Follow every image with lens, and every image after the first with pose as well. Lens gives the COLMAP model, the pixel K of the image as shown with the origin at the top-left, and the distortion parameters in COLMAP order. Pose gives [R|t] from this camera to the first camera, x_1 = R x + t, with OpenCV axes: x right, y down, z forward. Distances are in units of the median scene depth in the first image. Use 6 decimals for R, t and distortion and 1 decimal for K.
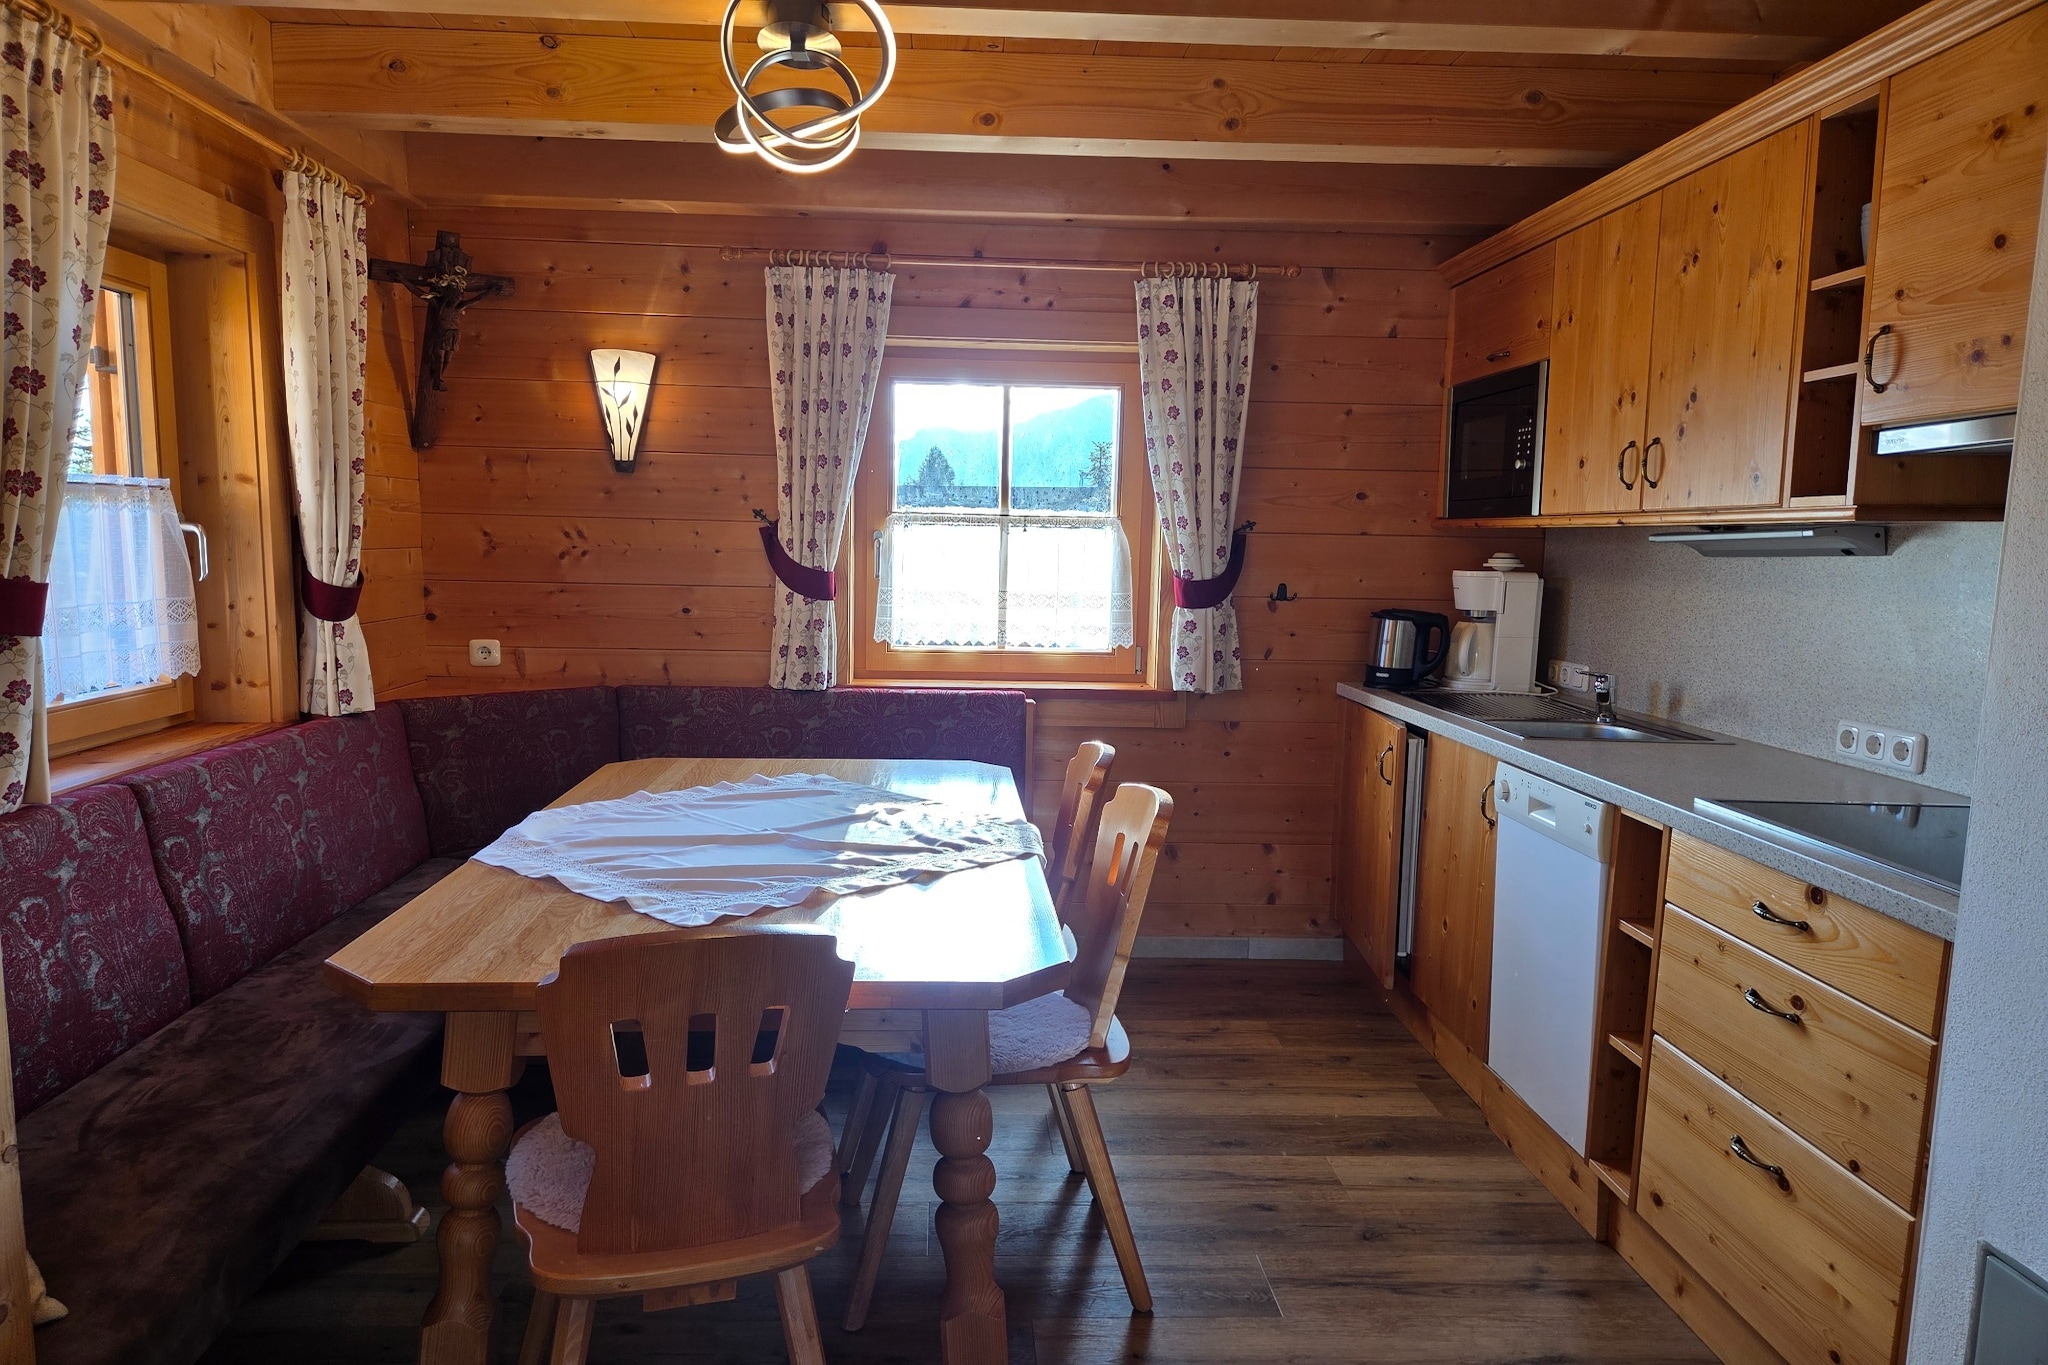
lens RADIAL K [[1352.2, 0, 1014.6], [0, 1352.2, 684.9], [0, 0, 1]] dist [0.063227, -0.039004]
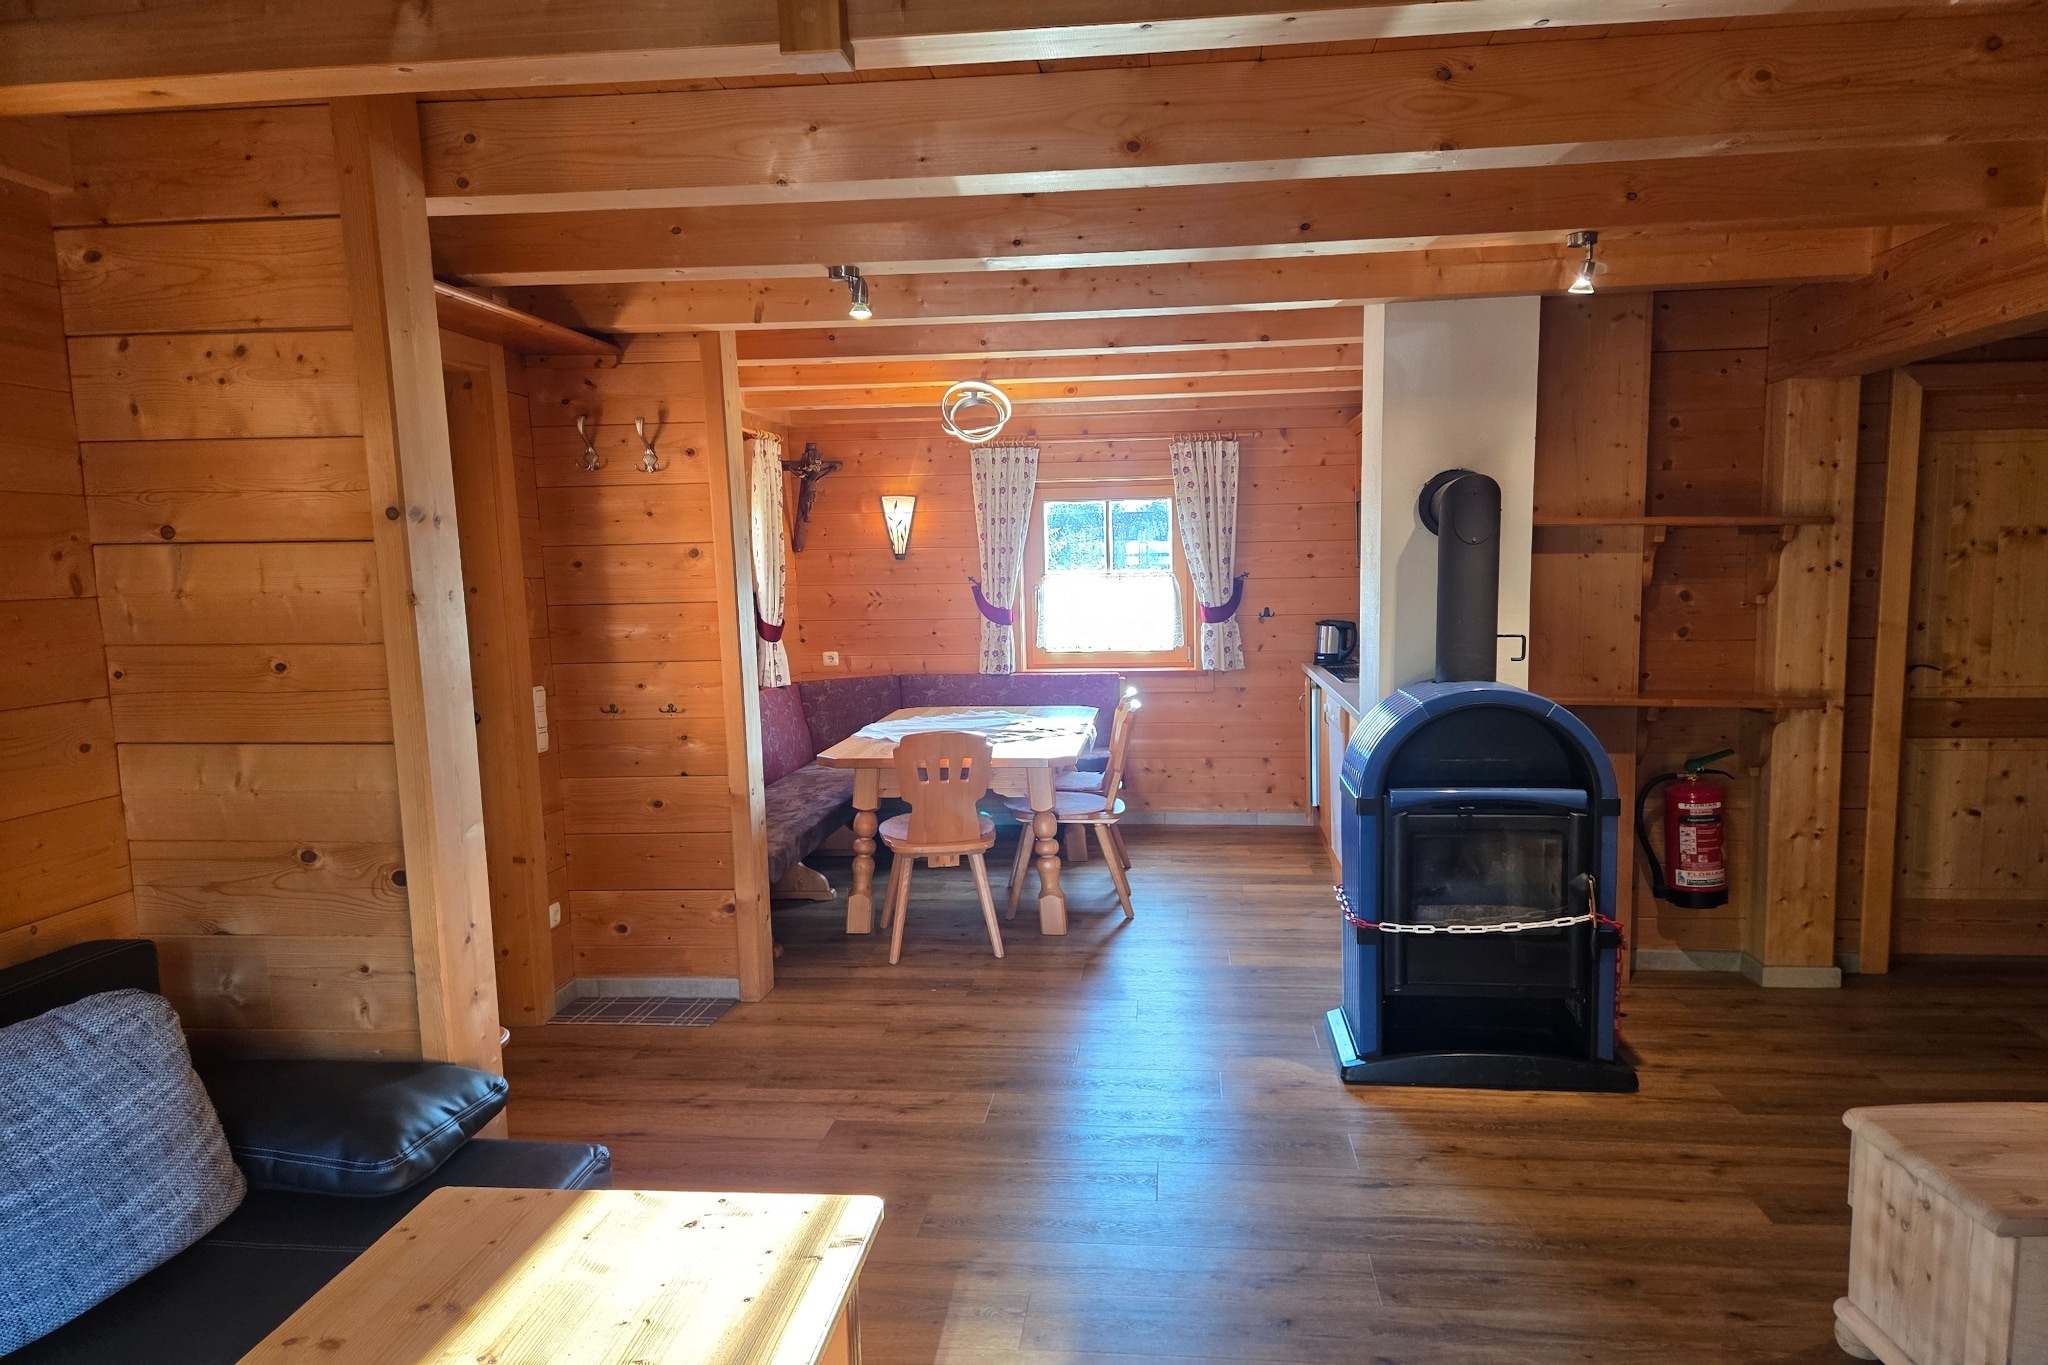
lens RADIAL K [[1352.2, 0, 1046.1], [0, 1352.2, 714.3], [0, 0, 1]] dist [0.063227, -0.039004]
pose [[0.988198, -0.021601, -0.151651, 0.228905], [0.022280, 0.999748, 0.002776, 0.066232], [0.151553, -0.006122, 0.988430, -0.980718]]
